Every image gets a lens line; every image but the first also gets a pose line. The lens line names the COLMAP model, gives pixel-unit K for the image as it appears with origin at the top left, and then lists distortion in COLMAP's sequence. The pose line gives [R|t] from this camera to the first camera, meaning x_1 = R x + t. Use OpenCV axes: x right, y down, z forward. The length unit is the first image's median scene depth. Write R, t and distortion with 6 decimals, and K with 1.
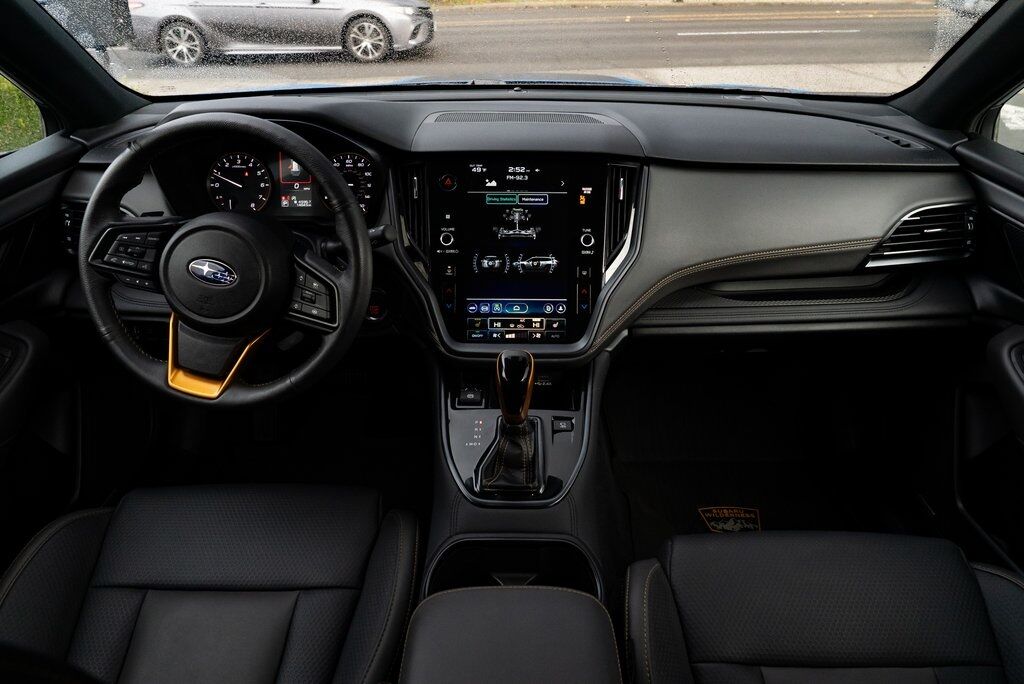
lens RADIAL K [[696.9, 0, 514.0], [0, 696.9, 341.2], [0, 0, 1]] dist [-0.034449, 0.021892]
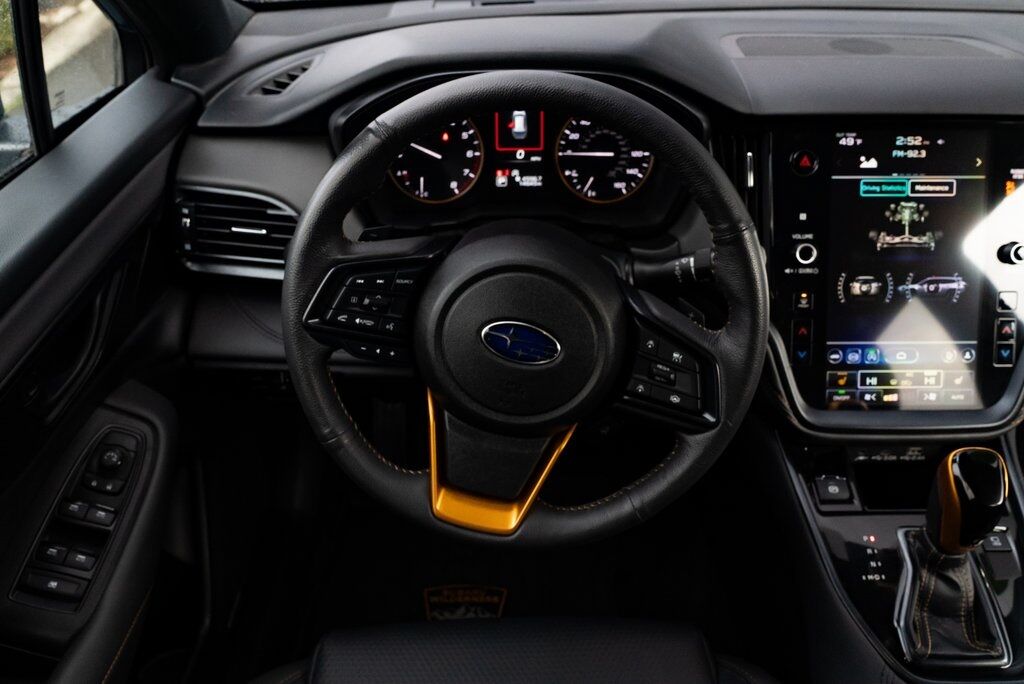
lens RADIAL K [[831.7, 0, 515.5], [0, 831.7, 339.7], [0, 0, 1]] dist [-0.004313, 0.004800]
pose [[0.999682, -0.011919, 0.022224, -0.378103], [0.009529, 0.994457, 0.104715, -0.148227], [-0.023349, -0.104470, 0.994254, 0.227740]]
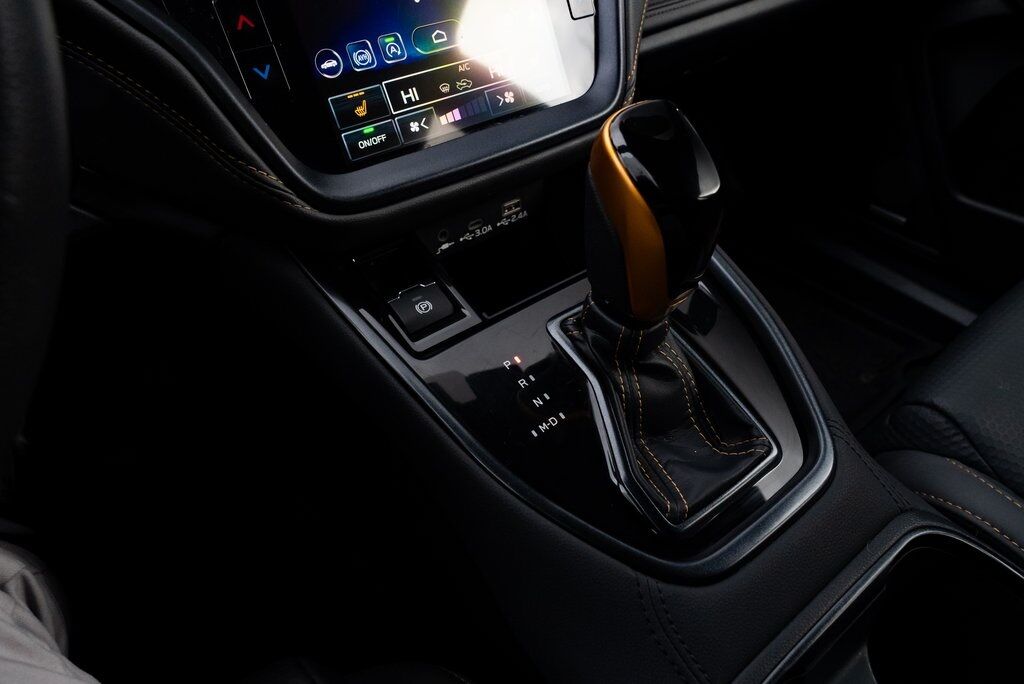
lens RADIAL K [[696.9, 0, 516.5], [0, 696.9, 339.2], [0, 0, 1]] dist [-0.034449, 0.021892]
pose [[0.780362, -0.414830, 0.467922, -0.199455], [0.299026, 0.904732, 0.303386, -0.002183], [-0.549198, -0.096830, 0.830064, 0.661129]]
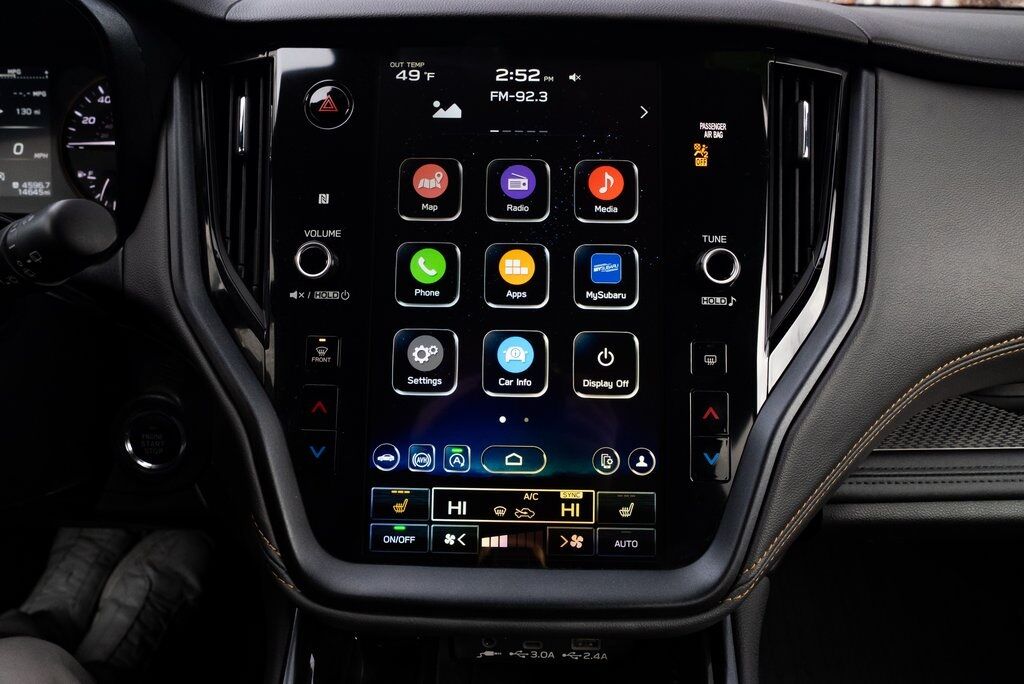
lens RADIAL K [[696.9, 0, 514.6], [0, 696.9, 339.4], [0, 0, 1]] dist [-0.034449, 0.021892]
pose [[0.999914, 0.008539, -0.009996, 0.007057], [-0.009397, 0.995969, -0.089200, -0.076013], [0.009194, 0.089286, 0.995964, 0.649818]]
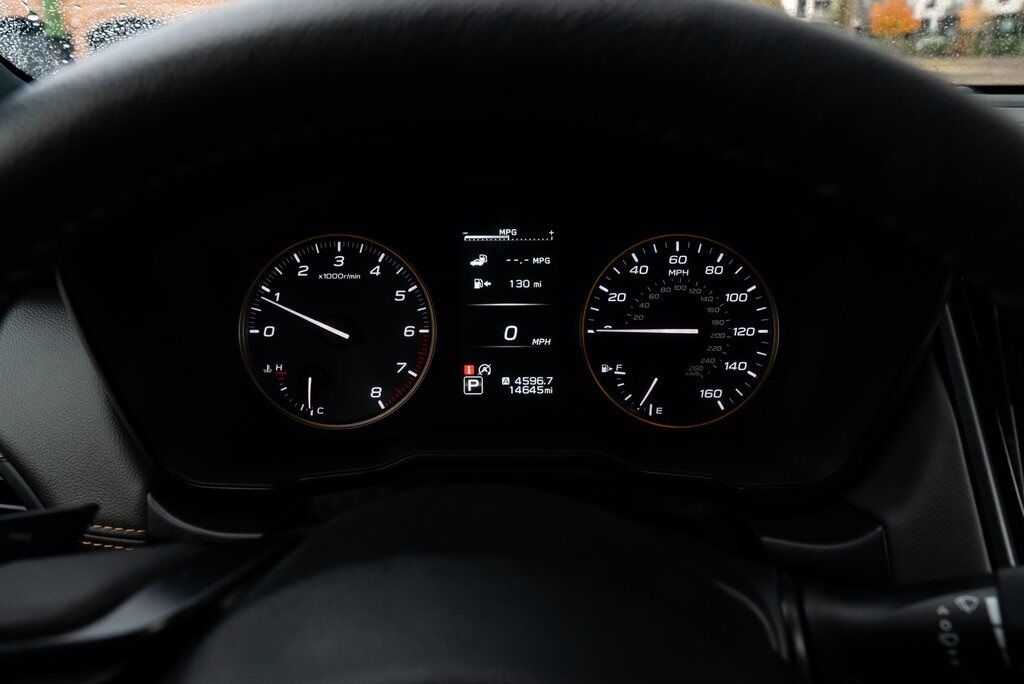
lens RADIAL K [[828.1, 0, 509.3], [0, 828.1, 344.4], [0, 0, 1]] dist [-0.010422, 0.022869]
pose [[0.999977, -0.005668, -0.003591, -0.350219], [0.005070, 0.988816, -0.149057, -0.179203], [0.004396, 0.149035, 0.988822, 0.686145]]
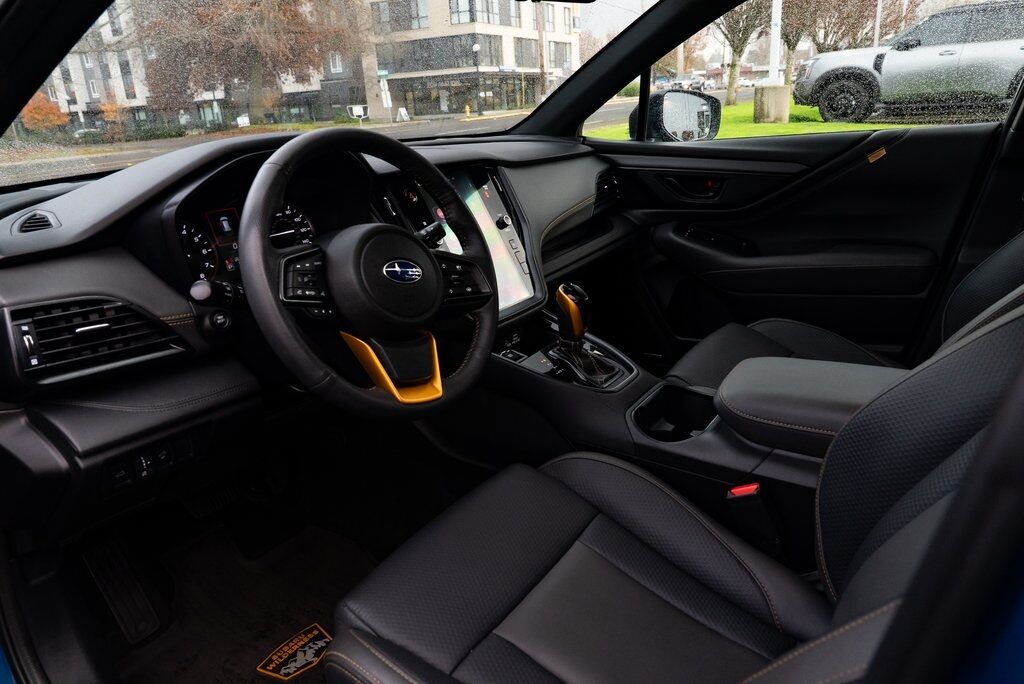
lens RADIAL K [[705.1, 0, 516.0], [0, 705.1, 335.5], [0, 0, 1]] dist [0.002326, 0.003062]
pose [[0.549363, -0.291798, 0.782978, -0.968657], [0.449909, 0.892911, 0.017096, 0.031795], [-0.704118, 0.342877, 0.621815, 0.237755]]
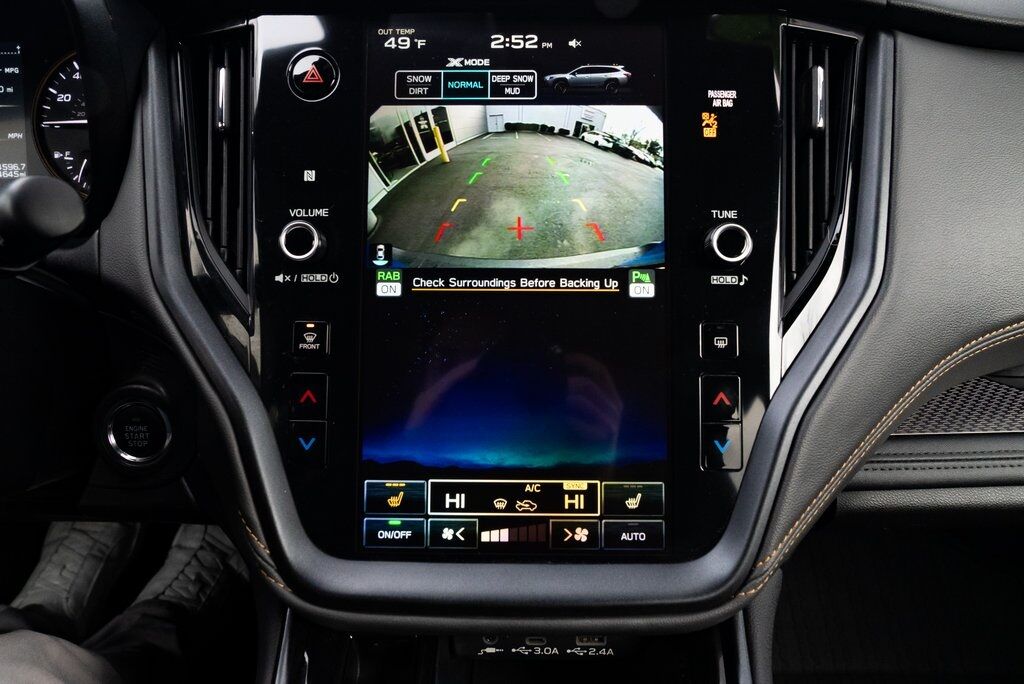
lens RADIAL K [[696.9, 0, 514.4], [0, 696.9, 339.9], [0, 0, 1]] dist [-0.034449, 0.021892]
pose [[0.999966, -0.001771, -0.008101, 0.006564], [0.001235, 0.997843, -0.065638, -0.077424], [0.008200, 0.065626, 0.997811, 0.668628]]
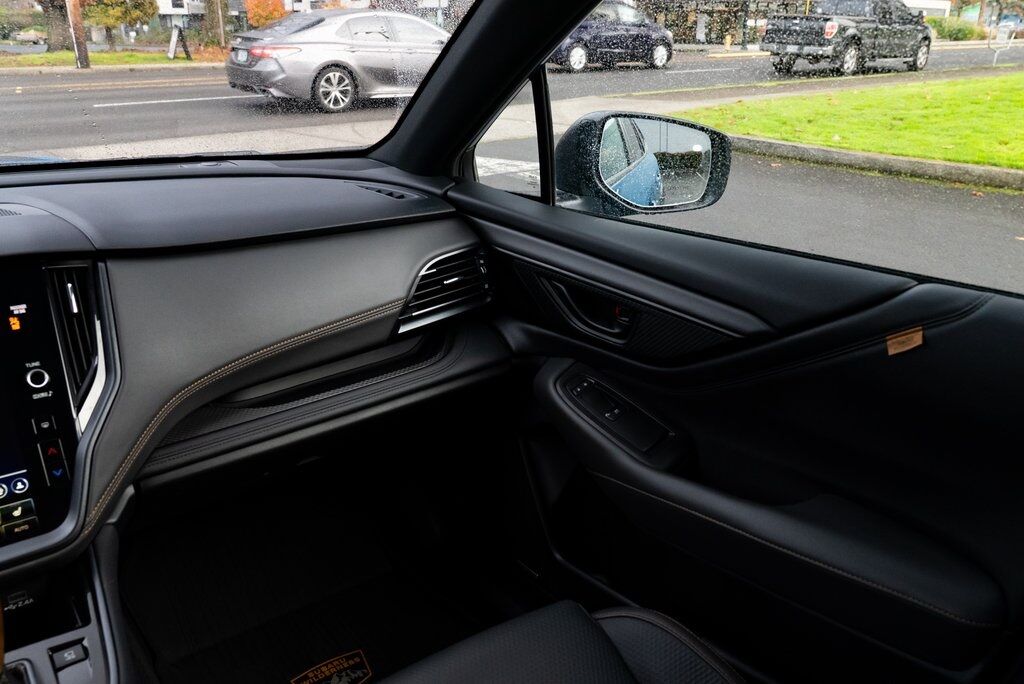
lens RADIAL K [[831.7, 0, 510.0], [0, 831.7, 342.9], [0, 0, 1]] dist [-0.004313, 0.004800]
pose [[0.787594, -0.207789, 0.580103, 0.003492], [0.284279, 0.957782, -0.042888, -0.010214], [-0.546701, 0.198690, 0.813413, 0.066583]]
